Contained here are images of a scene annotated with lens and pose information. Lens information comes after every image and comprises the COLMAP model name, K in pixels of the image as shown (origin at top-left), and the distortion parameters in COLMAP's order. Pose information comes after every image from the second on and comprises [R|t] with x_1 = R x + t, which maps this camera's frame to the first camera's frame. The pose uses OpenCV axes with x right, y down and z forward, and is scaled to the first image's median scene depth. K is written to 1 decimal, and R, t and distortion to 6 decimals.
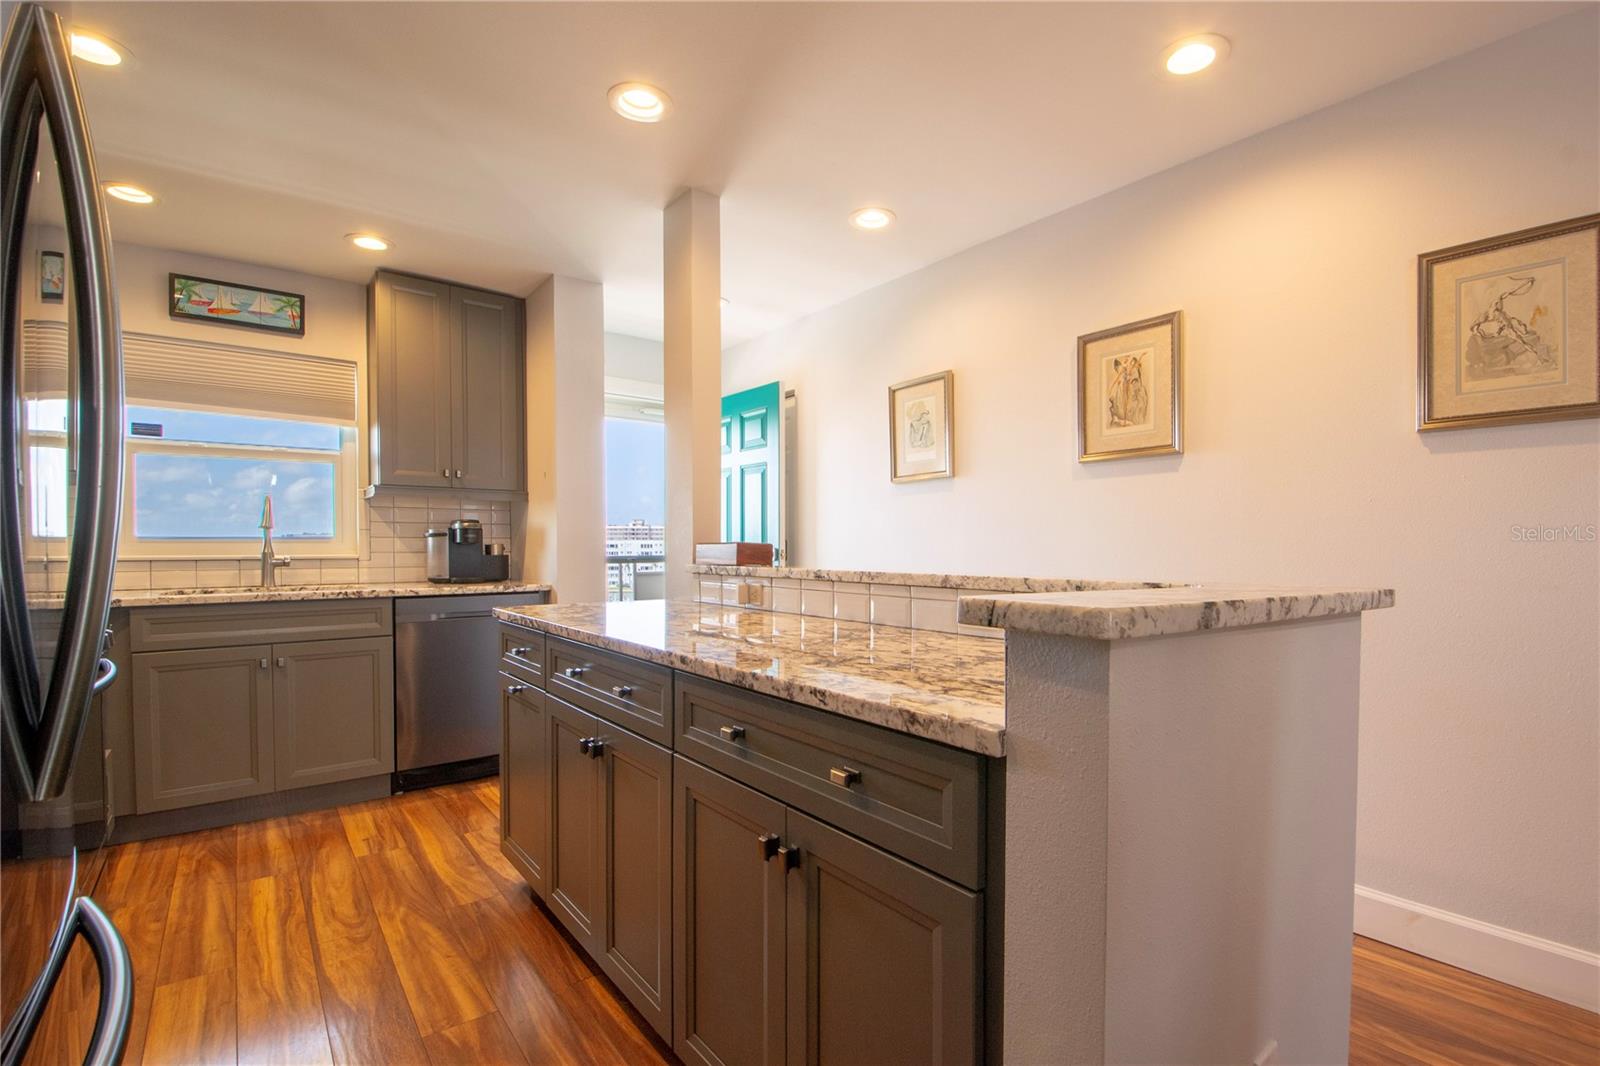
lens RADIAL K [[727.8, 0, 855.0], [0, 727.8, 558.6], [0, 0, 1]] dist [0.002954, -0.018756]
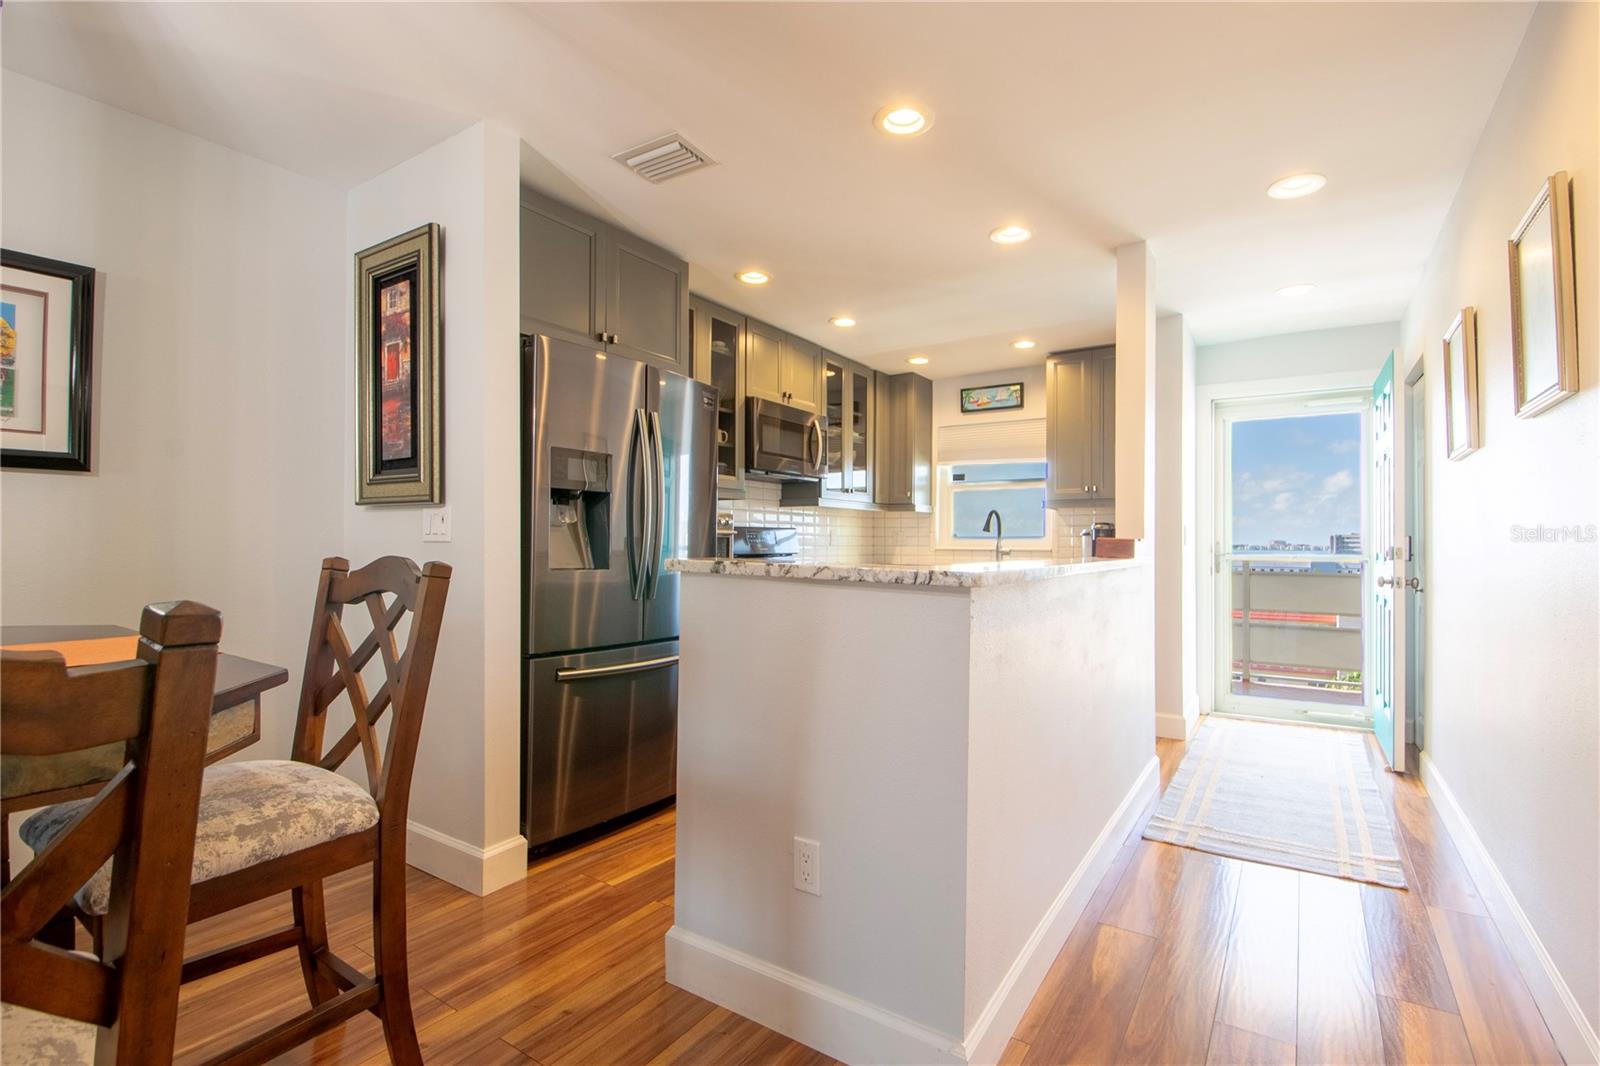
lens RADIAL K [[730.3, 0, 846.4], [0, 730.3, 539.8], [0, 0, 1]] dist [-0.003396, -0.000912]
pose [[0.304772, -0.003564, -0.952419, 0.680400], [-0.021276, 0.999718, -0.010549, 0.002504], [0.952188, 0.023479, 0.304610, 0.174767]]
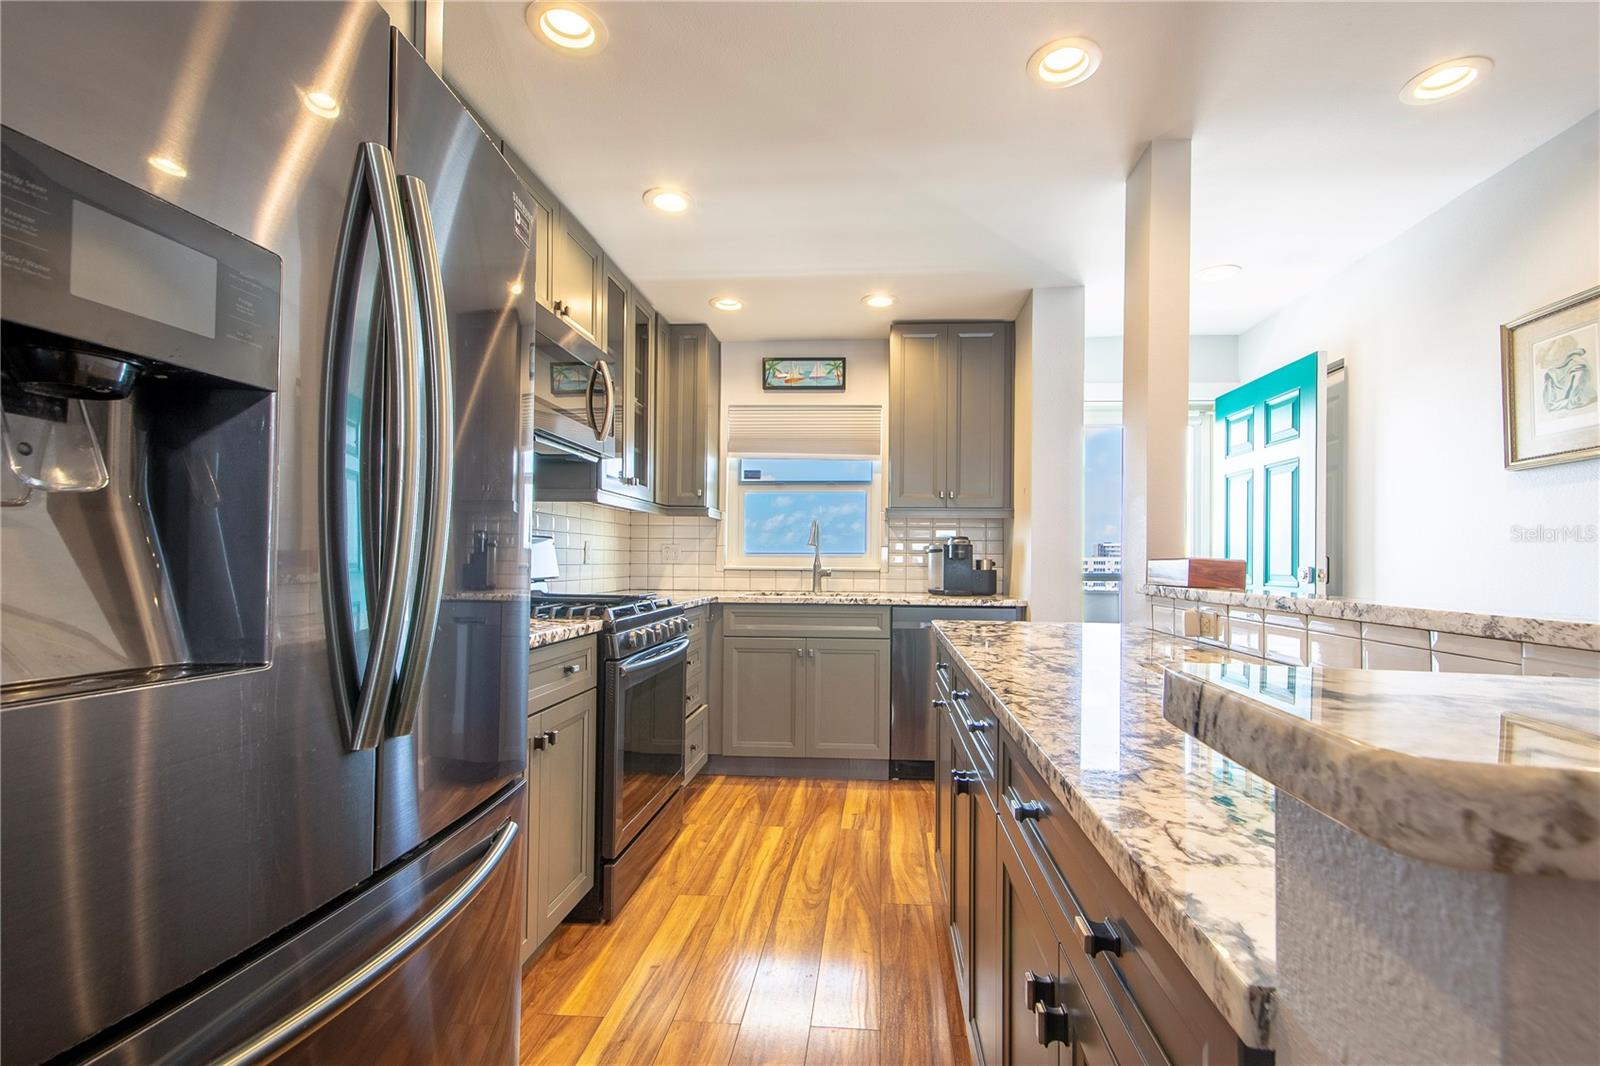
lens RADIAL K [[711.8, 0, 834.8], [0, 711.8, 555.6], [0, 0, 1]] dist [0.031191, -0.016748]
pose [[0.717102, 0.001679, -0.696966, 0.082217], [-0.021126, 0.999590, -0.019328, -0.001382], [0.696648, 0.028584, 0.716843, 0.131812]]
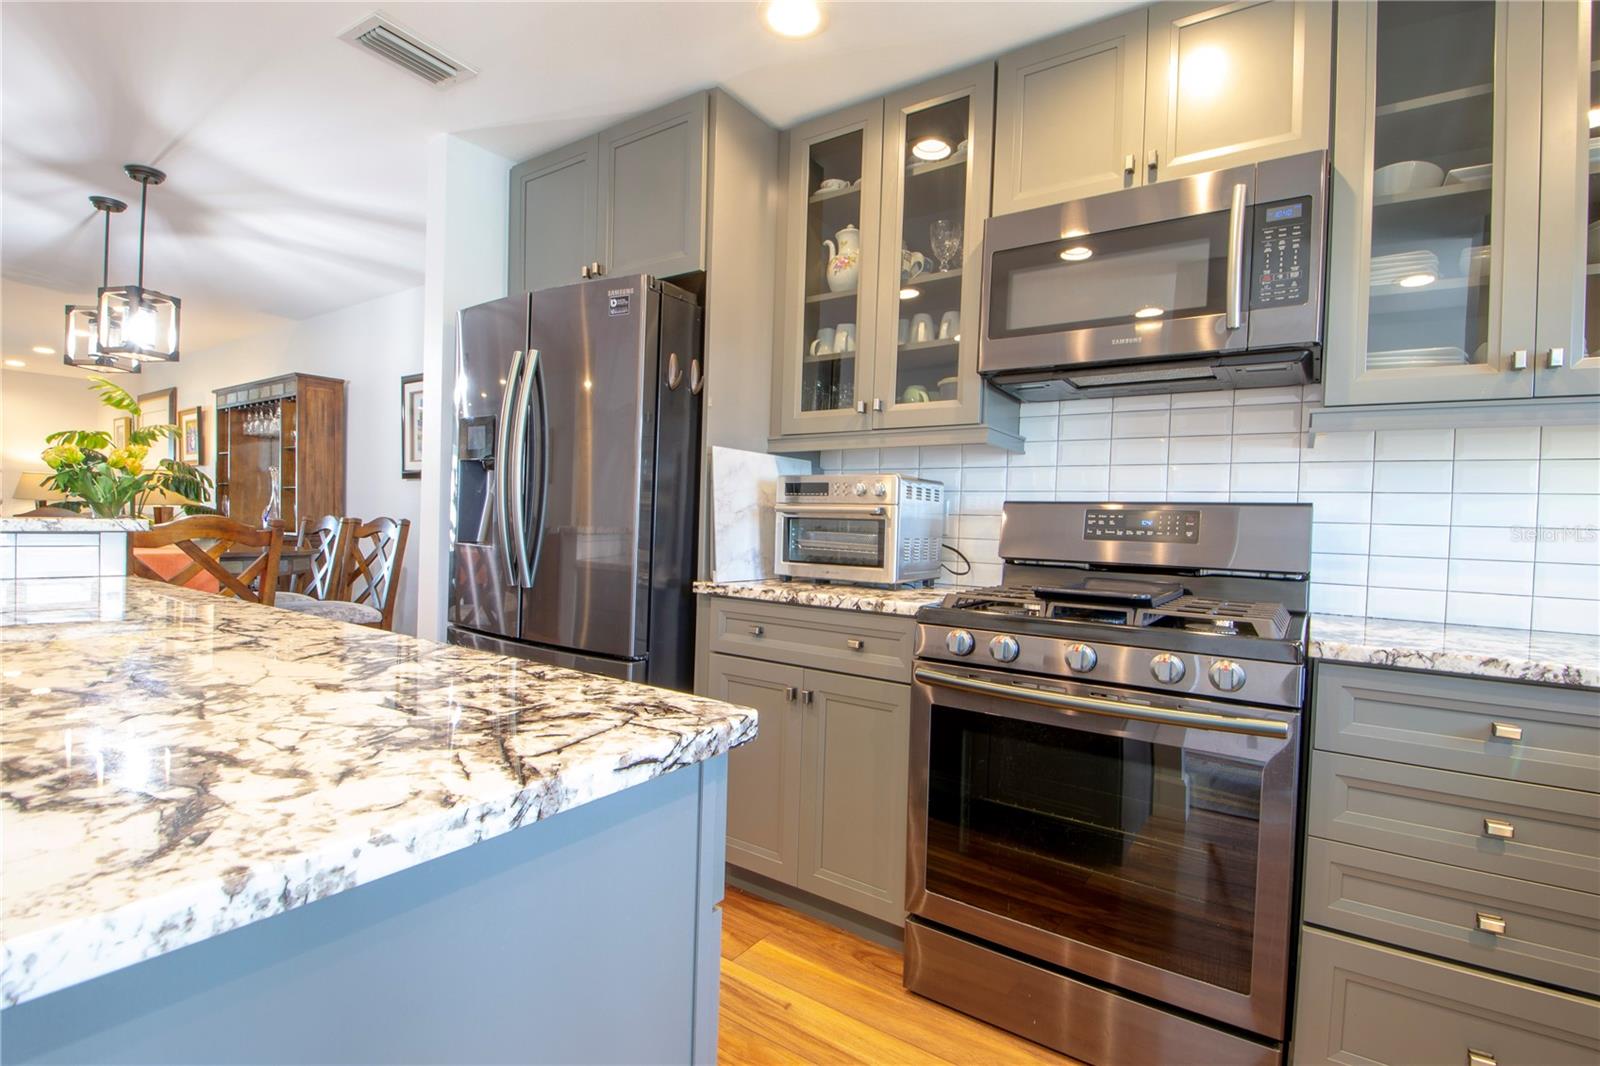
lens RADIAL K [[716.8, 0, 808.9], [0, 716.8, 523.3], [0, 0, 1]] dist [0.009982, -0.016000]
pose [[-0.959286, -0.032955, -0.280507, -0.324698], [-0.039485, 0.999064, 0.017657, -0.015982], [0.279663, 0.028014, -0.959689, 0.986446]]
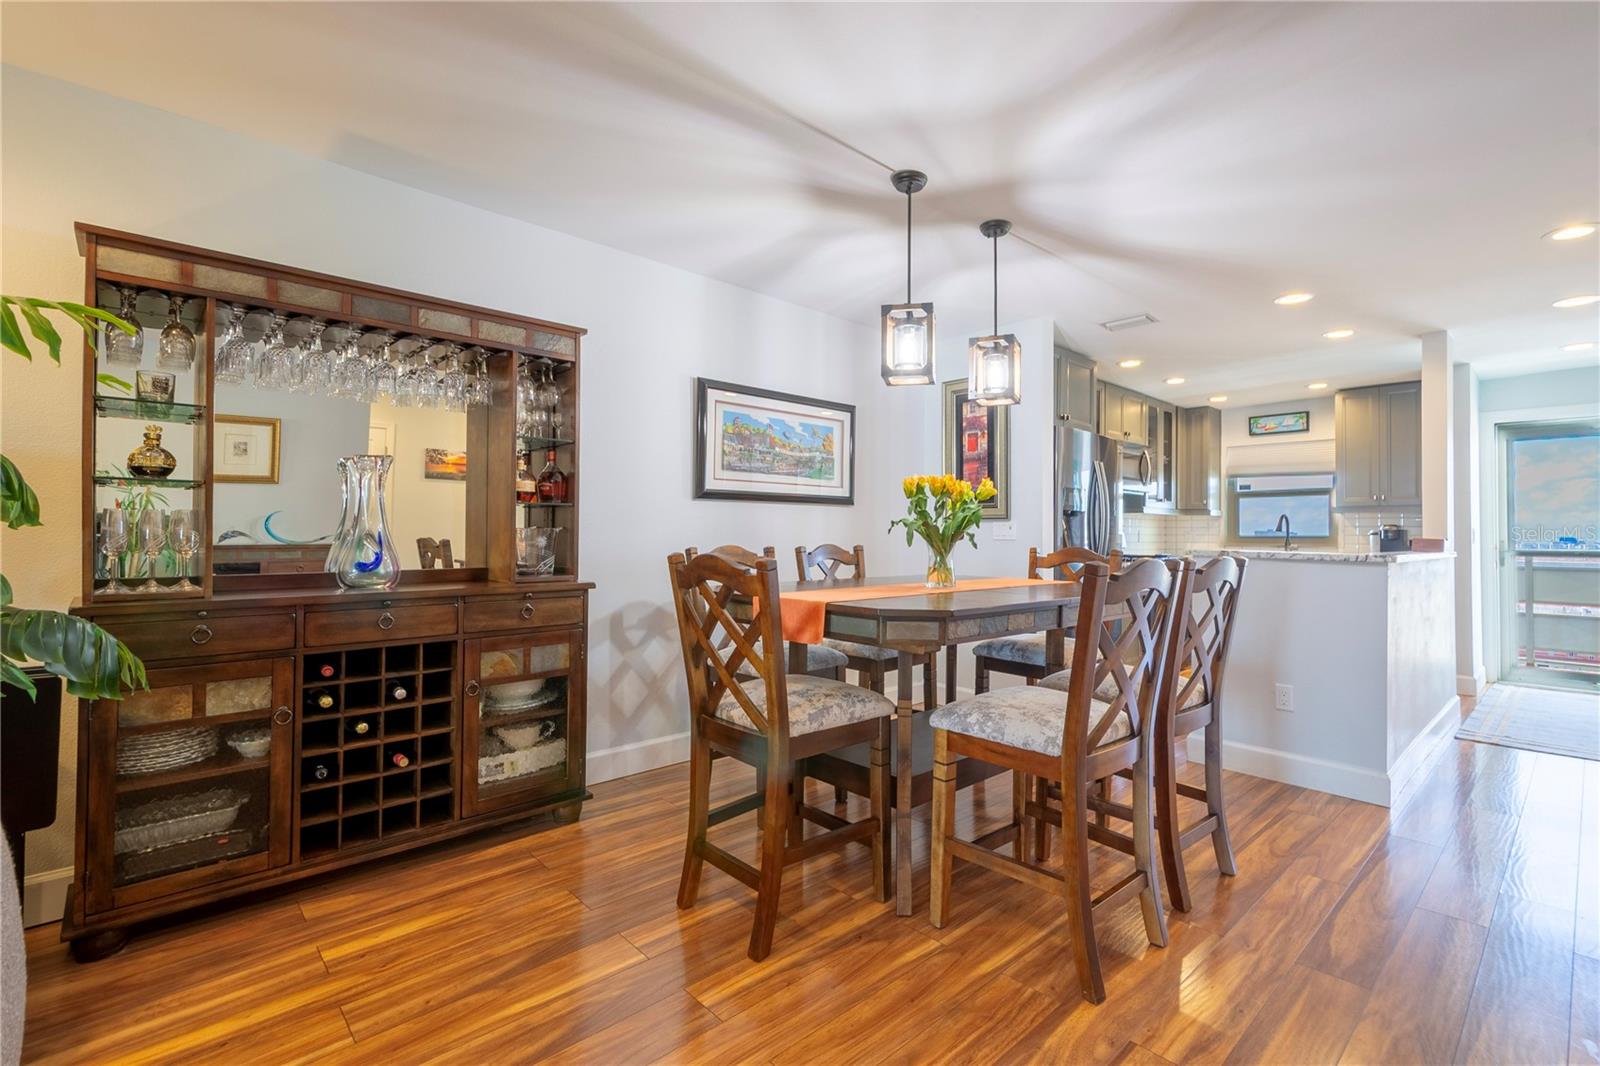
lens RADIAL K [[716.8, 0, 808.9], [0, 716.8, 523.3], [0, 0, 1]] dist [0.009982, -0.016000]
pose [[0.028788, -0.019013, -0.999405, 1.211487], [-0.026578, 0.999451, -0.019780, 0.012193], [0.999232, 0.027131, 0.028267, -0.419390]]
